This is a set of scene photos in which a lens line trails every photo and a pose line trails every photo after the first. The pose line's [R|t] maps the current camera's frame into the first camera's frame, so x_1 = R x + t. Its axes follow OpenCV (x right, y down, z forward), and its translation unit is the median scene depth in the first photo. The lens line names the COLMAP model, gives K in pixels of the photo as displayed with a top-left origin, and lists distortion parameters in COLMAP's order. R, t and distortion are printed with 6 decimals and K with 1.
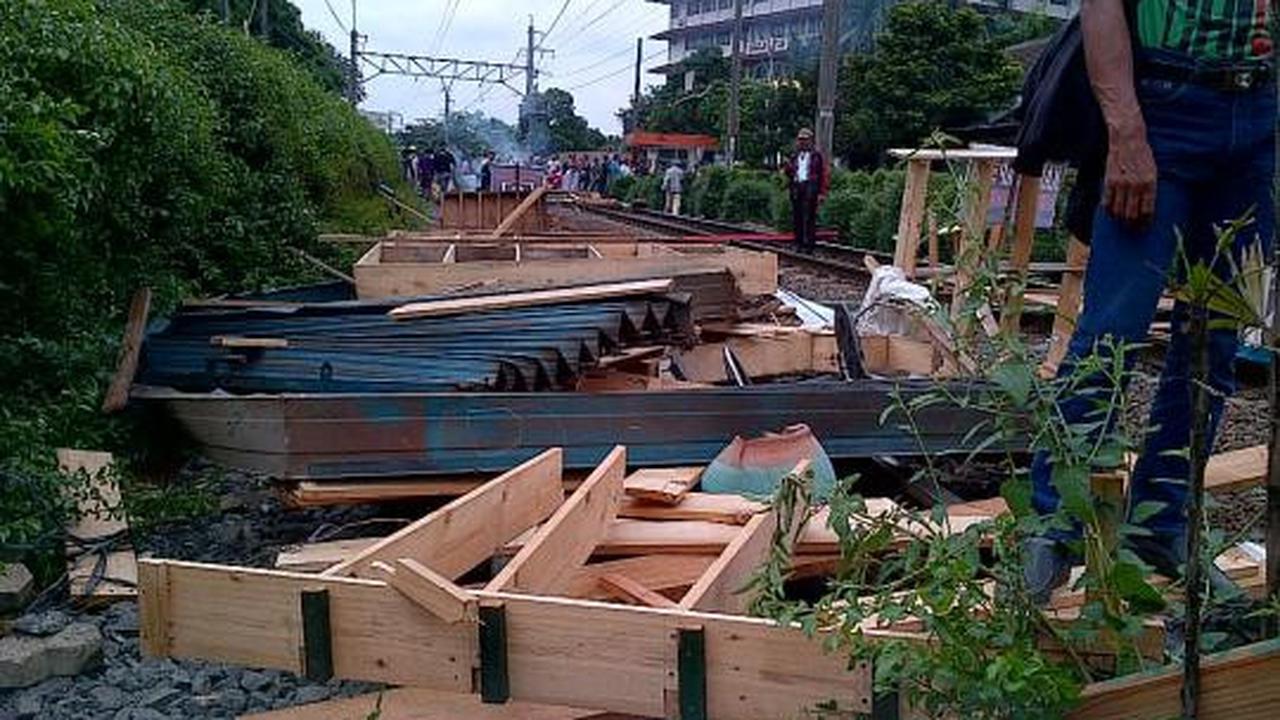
lens RADIAL K [[1168.0, 0, 657.5], [0, 1168.0, 362.5], [0, 0, 1]] dist [0.036335, -0.124823]
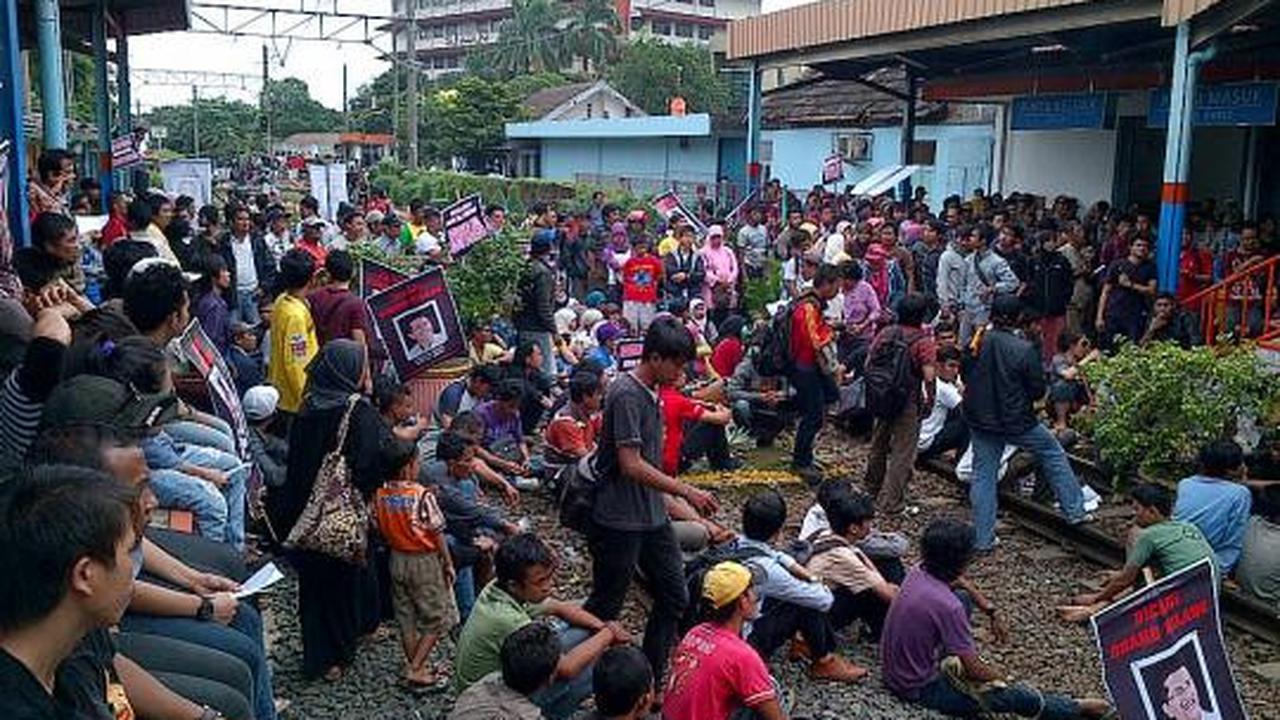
lens RADIAL K [[1168.0, 0, 657.5], [0, 1168.0, 362.5], [0, 0, 1]] dist [0.036335, -0.124823]
pose [[0.979626, -0.058686, 0.192063, 0.130263], [0.052472, 0.997926, 0.037287, 0.103379], [-0.193853, -0.026450, 0.980674, -0.984908]]
